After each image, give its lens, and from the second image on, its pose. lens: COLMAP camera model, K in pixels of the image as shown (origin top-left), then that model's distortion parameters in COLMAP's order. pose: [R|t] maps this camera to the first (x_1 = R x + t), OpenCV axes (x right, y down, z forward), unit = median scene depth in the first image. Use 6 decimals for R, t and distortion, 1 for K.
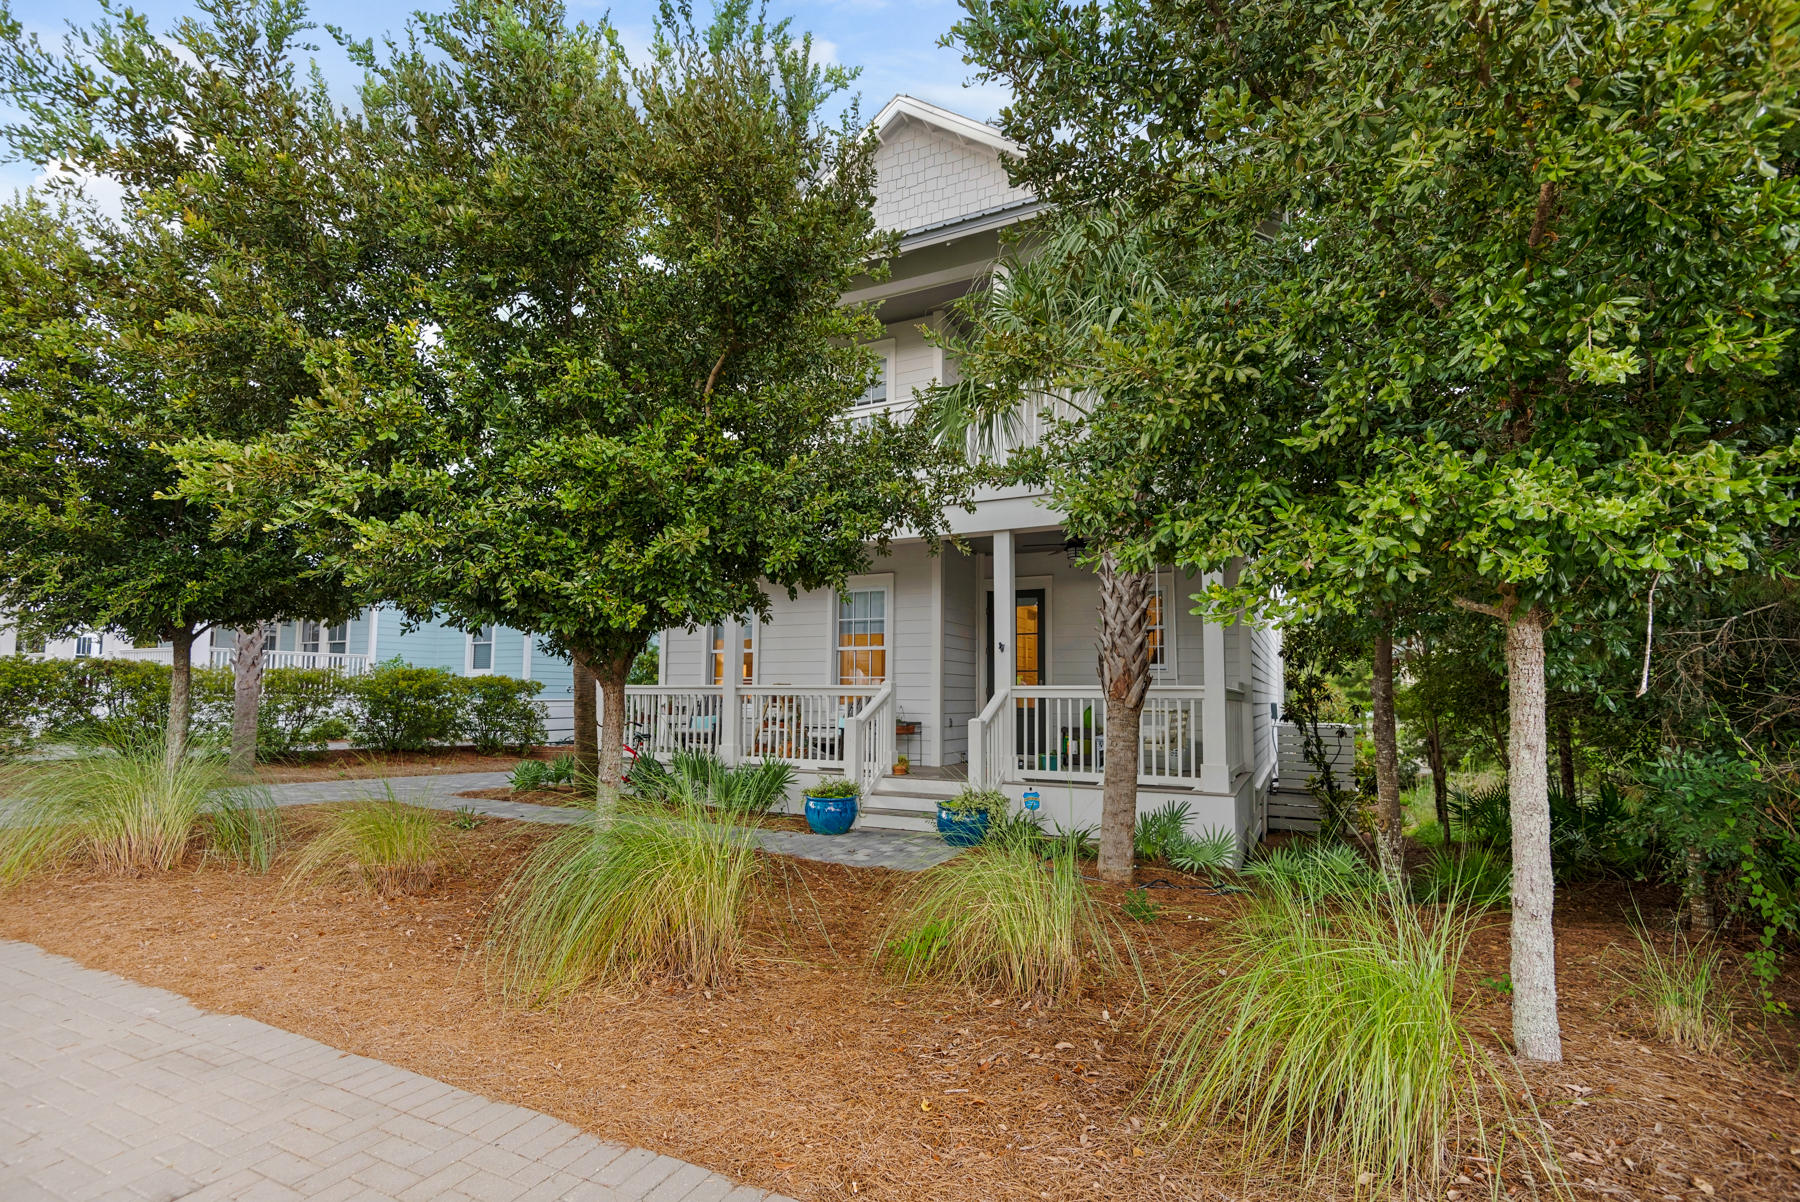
lens RADIAL K [[821.6, 0, 910.2], [0, 821.6, 627.2], [0, 0, 1]] dist [0.000196, 0.000002]
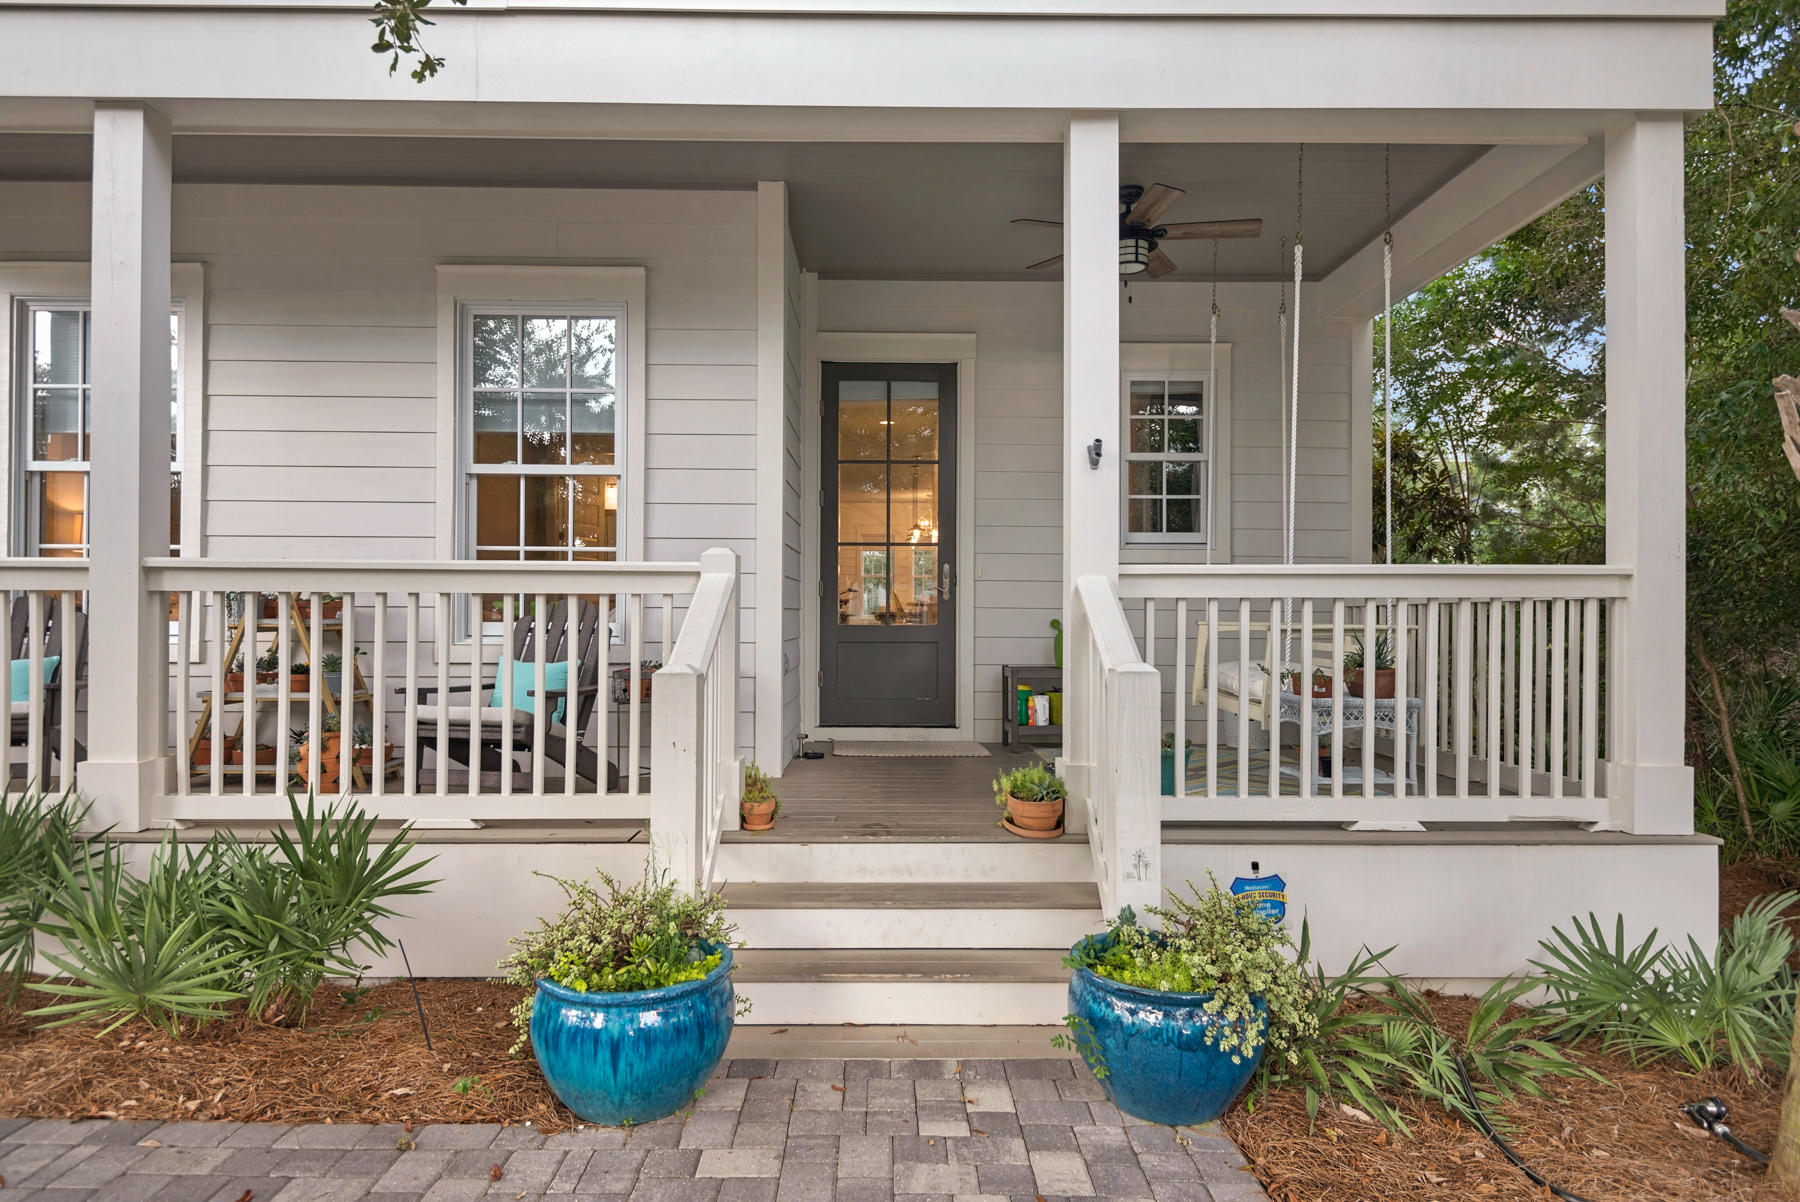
lens RADIAL K [[1078.6, 0, 900.0], [0, 1078.6, 601.0], [0, 0, 1]] dist [0.001458, -0.000902]
pose [[0.897289, 0.004540, 0.441421, -0.165094], [-0.035207, 0.997498, 0.061307, 0.062377], [-0.440038, -0.070551, 0.895203, 0.628277]]
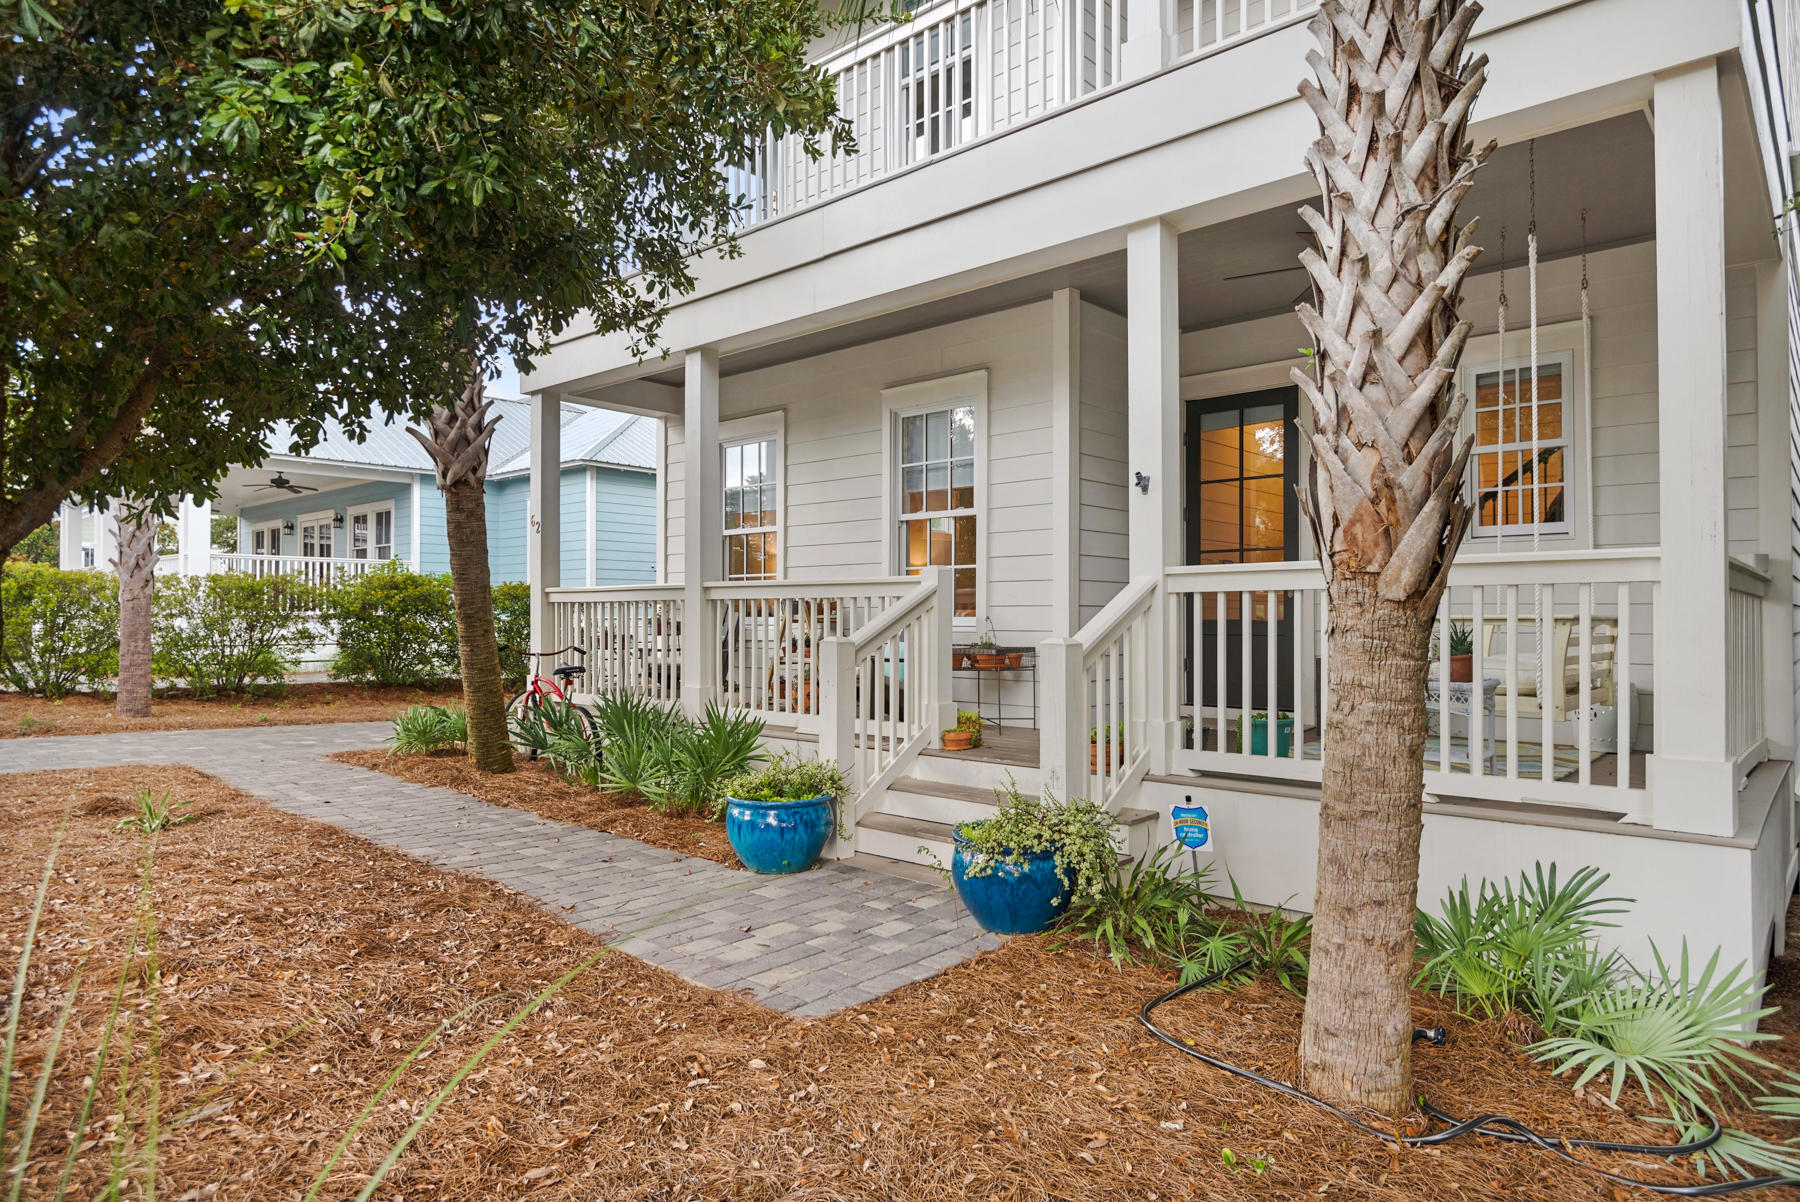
lens RADIAL K [[1043.4, 0, 900.0], [0, 1043.4, 601.0], [0, 0, 1]] dist [0.004412, 0.000925]
pose [[0.958484, -0.010877, -0.284939, 0.147412], [0.029791, 0.997624, 0.062127, 0.050100], [0.283586, -0.068036, 0.956530, 0.405394]]
